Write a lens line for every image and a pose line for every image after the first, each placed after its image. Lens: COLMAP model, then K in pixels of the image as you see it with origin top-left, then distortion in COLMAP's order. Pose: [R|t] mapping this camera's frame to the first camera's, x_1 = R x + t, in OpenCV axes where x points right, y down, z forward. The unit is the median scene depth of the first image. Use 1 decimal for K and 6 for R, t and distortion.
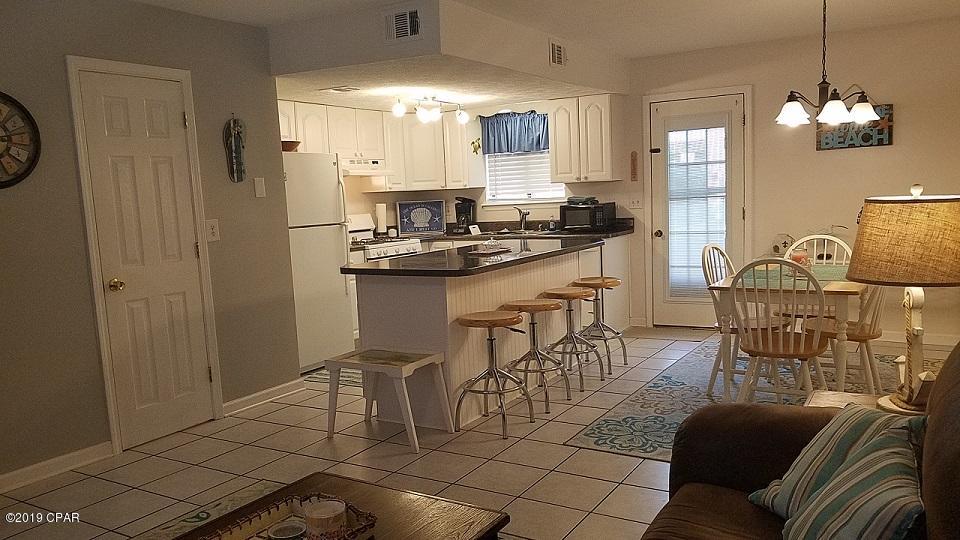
lens RADIAL K [[750.1, 0, 474.6], [0, 750.1, 293.1], [0, 0, 1]] dist [0.002659, -0.004533]
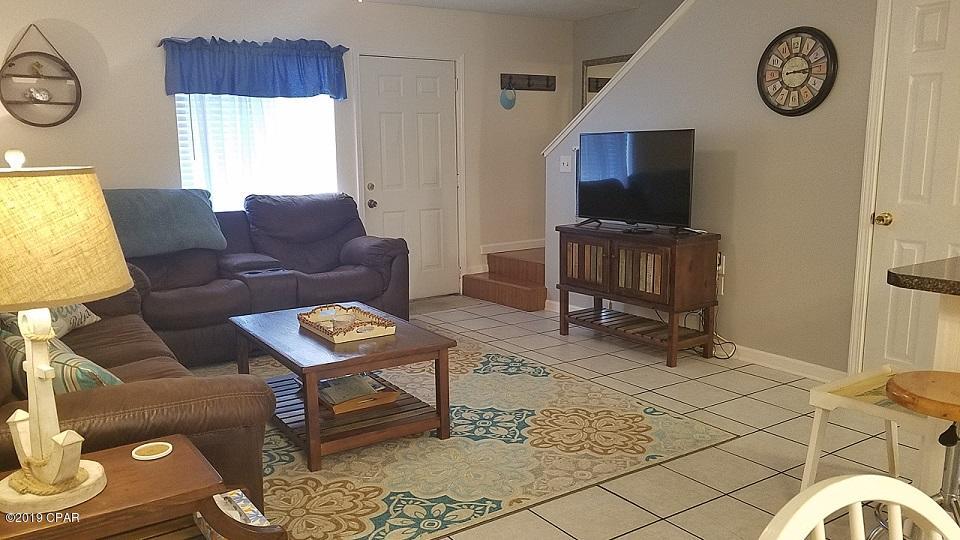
lens RADIAL K [[750.1, 0, 474.6], [0, 750.1, 293.1], [0, 0, 1]] dist [0.002659, -0.004533]
pose [[-0.412591, 0.222164, -0.883409, 0.321255], [-0.089592, 0.955204, 0.282063, -0.078272], [0.906500, 0.195523, -0.374205, 0.507719]]
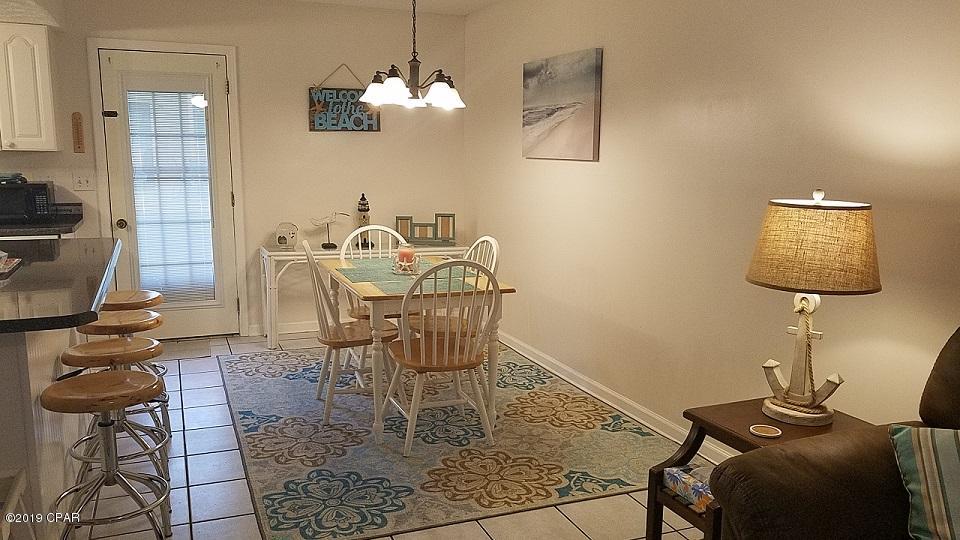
lens RADIAL K [[750.1, 0, 474.6], [0, 750.1, 293.1], [0, 0, 1]] dist [0.002659, -0.004533]
pose [[0.590624, -0.099261, 0.800819, -0.151787], [0.072444, 0.994921, 0.069891, -0.034369], [-0.803688, 0.016735, 0.594815, 0.241513]]
